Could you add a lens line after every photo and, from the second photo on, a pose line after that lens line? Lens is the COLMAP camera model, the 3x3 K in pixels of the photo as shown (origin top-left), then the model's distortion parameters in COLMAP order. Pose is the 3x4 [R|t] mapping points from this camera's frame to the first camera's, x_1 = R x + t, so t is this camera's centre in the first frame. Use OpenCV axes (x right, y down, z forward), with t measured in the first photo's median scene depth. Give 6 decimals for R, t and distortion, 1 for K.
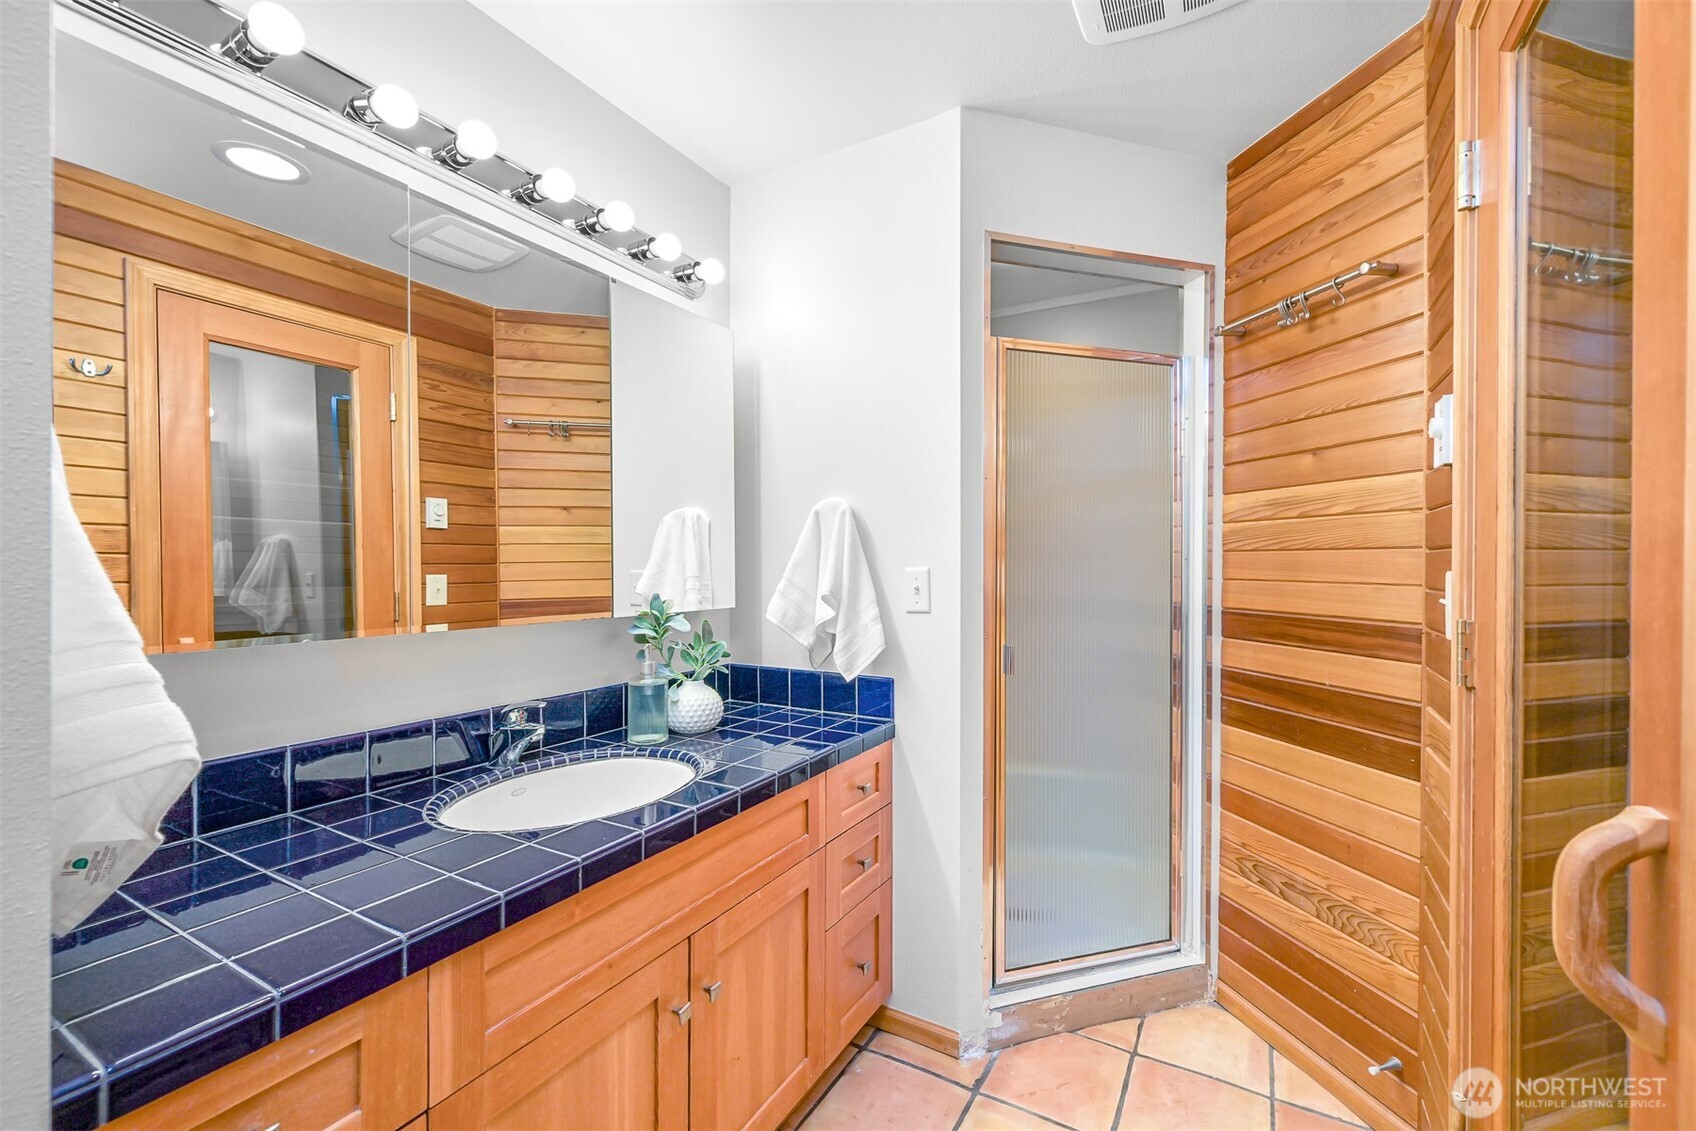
lens RADIAL K [[748.8, 0, 848.0], [0, 748.8, 565.5], [0, 0, 1]] dist [-0.001772, 0.000259]
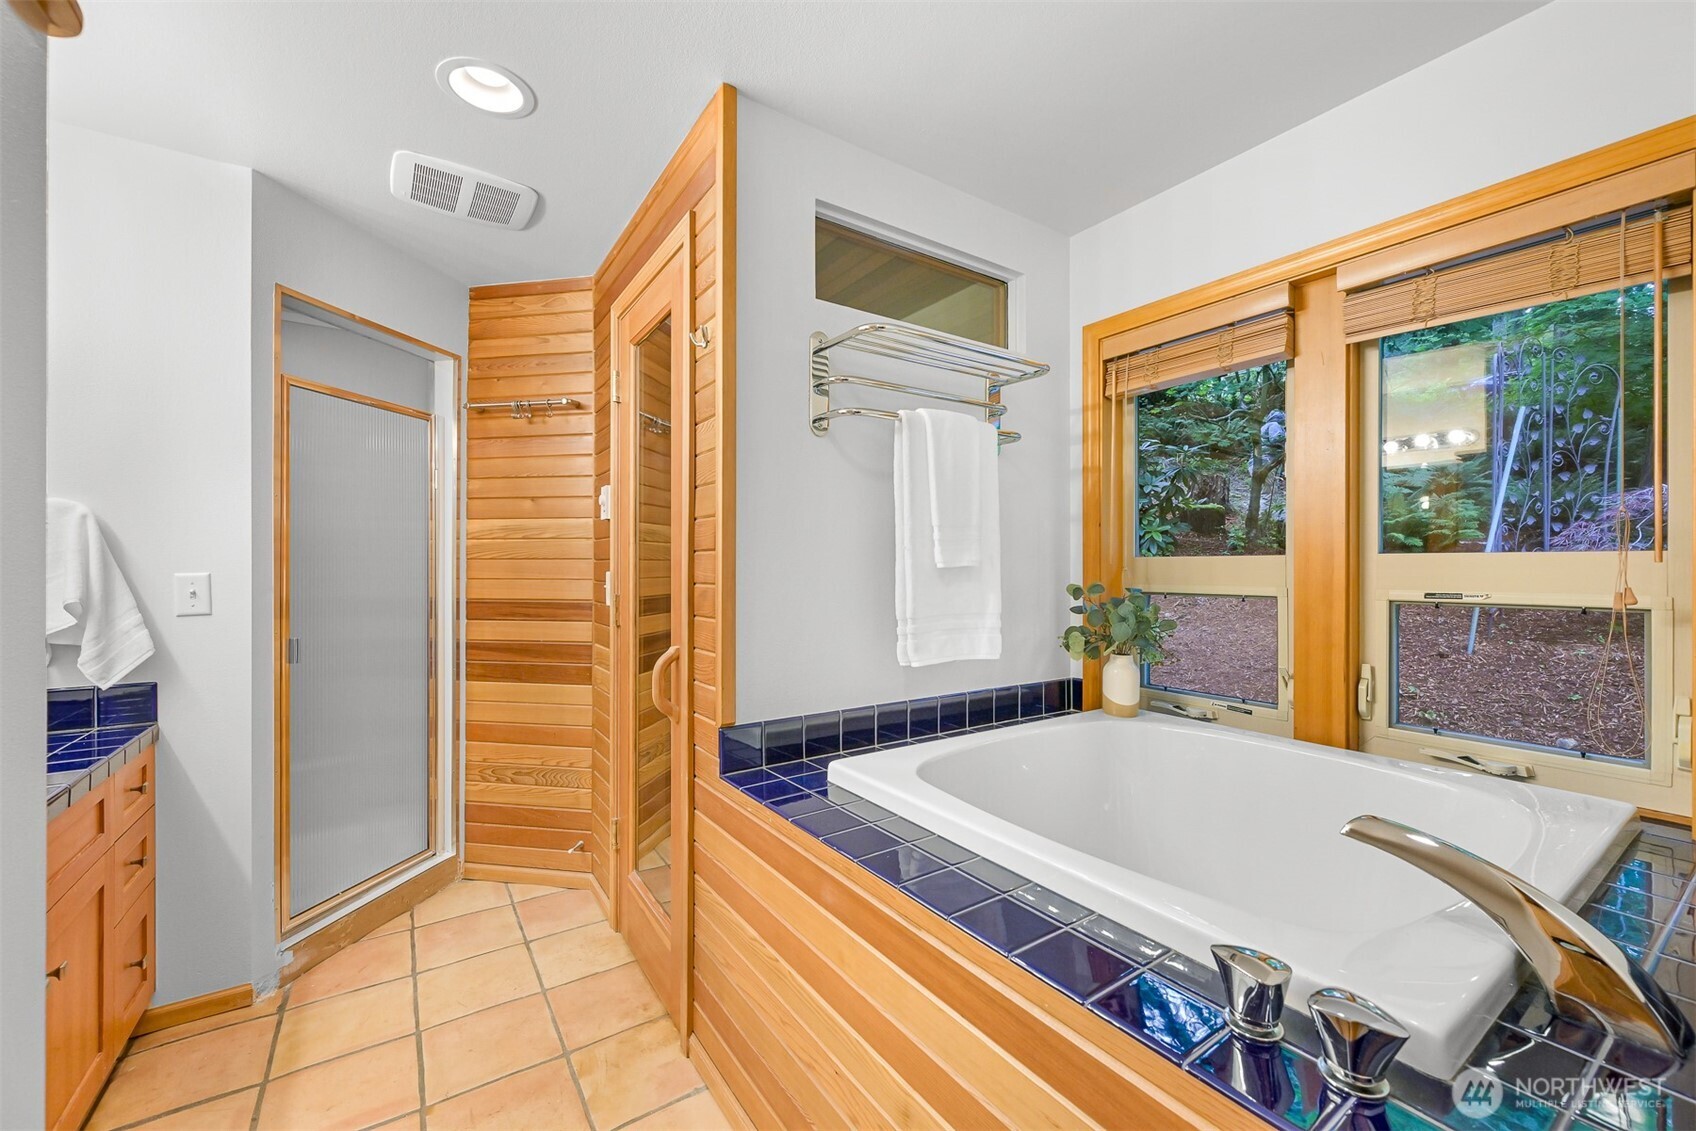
lens RADIAL K [[669.6, 0, 847.4], [0, 669.6, 555.0], [0, 0, 1]] dist [-0.001621, -0.000137]
pose [[0.487658, 0.008844, 0.872990, -0.297838], [0.007526, 0.999869, -0.014334, -0.004169], [-0.873002, 0.013560, 0.487528, -0.290557]]
